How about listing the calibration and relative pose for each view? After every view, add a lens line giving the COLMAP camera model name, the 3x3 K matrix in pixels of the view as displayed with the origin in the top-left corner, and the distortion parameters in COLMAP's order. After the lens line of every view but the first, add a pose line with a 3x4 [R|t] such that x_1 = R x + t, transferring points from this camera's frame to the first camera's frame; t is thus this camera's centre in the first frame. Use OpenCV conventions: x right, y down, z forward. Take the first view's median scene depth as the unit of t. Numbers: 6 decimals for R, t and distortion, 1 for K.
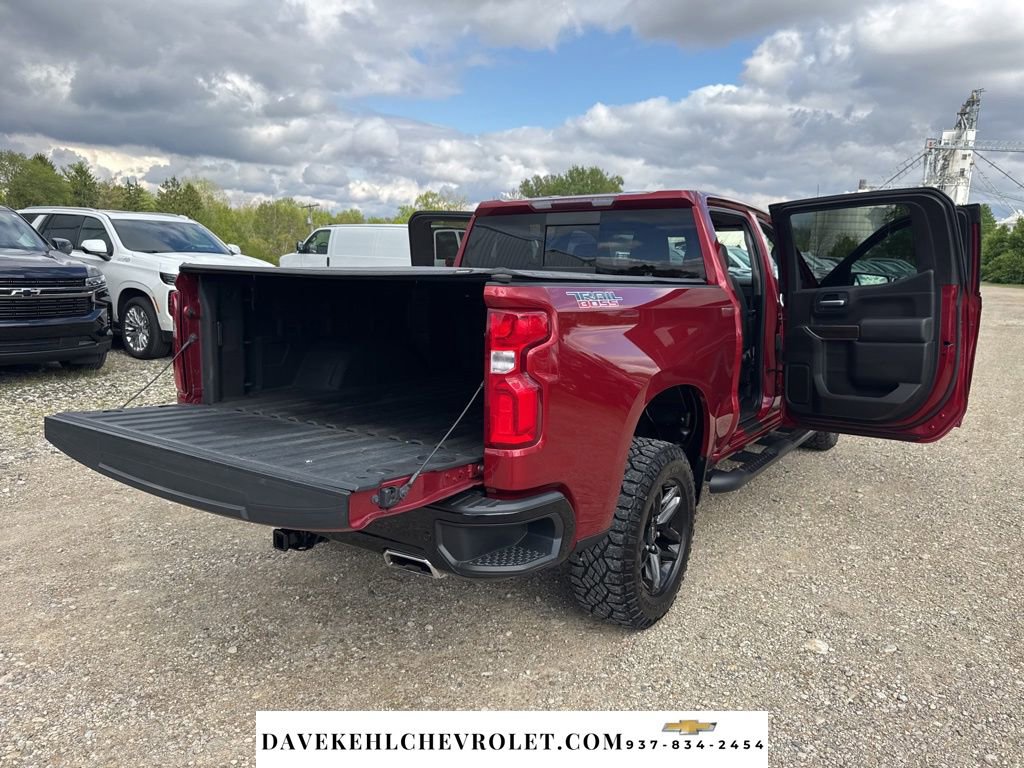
lens RADIAL K [[730.1, 0, 519.2], [0, 730.1, 383.2], [0, 0, 1]] dist [0.027238, -0.030890]
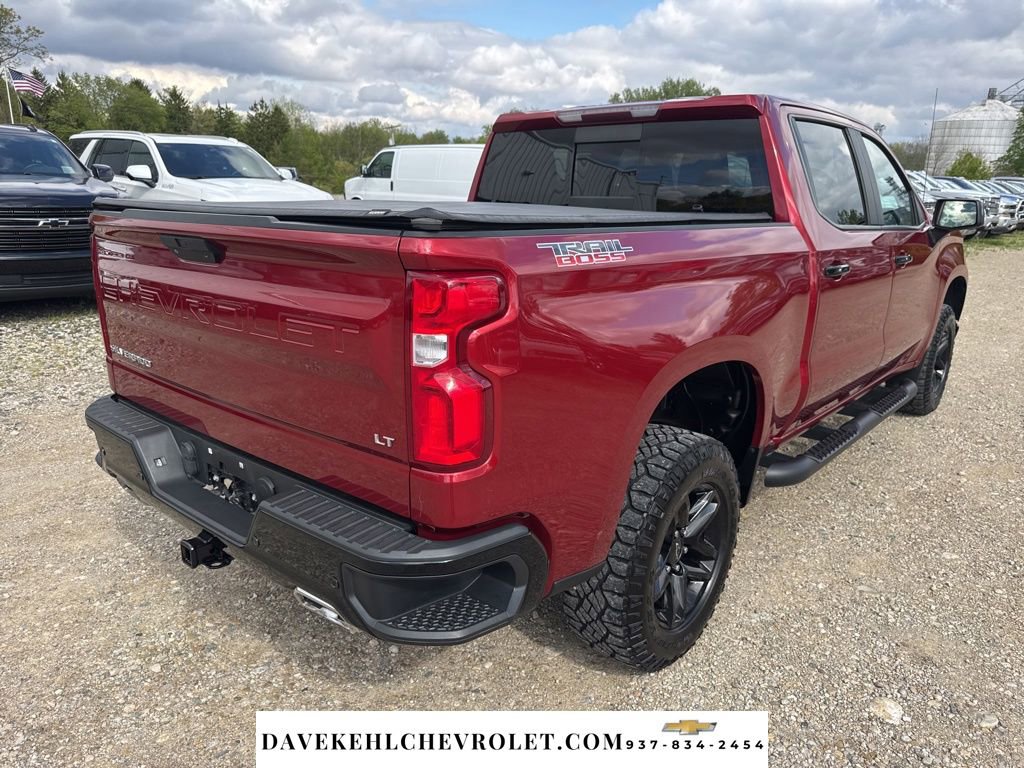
lens RADIAL K [[727.8, 0, 514.5], [0, 727.8, 393.0], [0, 0, 1]] dist [0.022585, -0.028862]
pose [[0.992640, 0.027927, -0.117841, 0.092783], [-0.014187, 0.993164, 0.115864, -0.046243], [0.120271, -0.113339, 0.986250, 0.220249]]
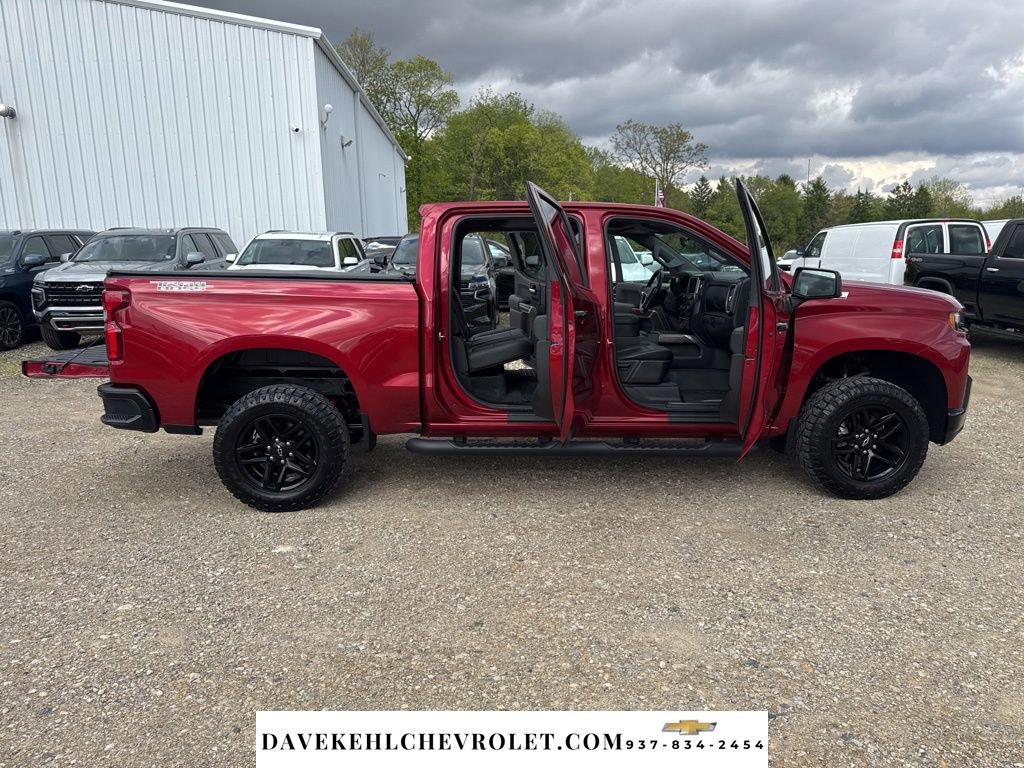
lens RADIAL K [[730.1, 0, 519.2], [0, 730.1, 383.2], [0, 0, 1]] dist [0.027238, -0.030890]
pose [[0.584121, 0.108256, -0.804415, 1.529624], [-0.114757, 0.992125, 0.050187, -0.050600], [0.803513, 0.062997, 0.591944, 0.483976]]
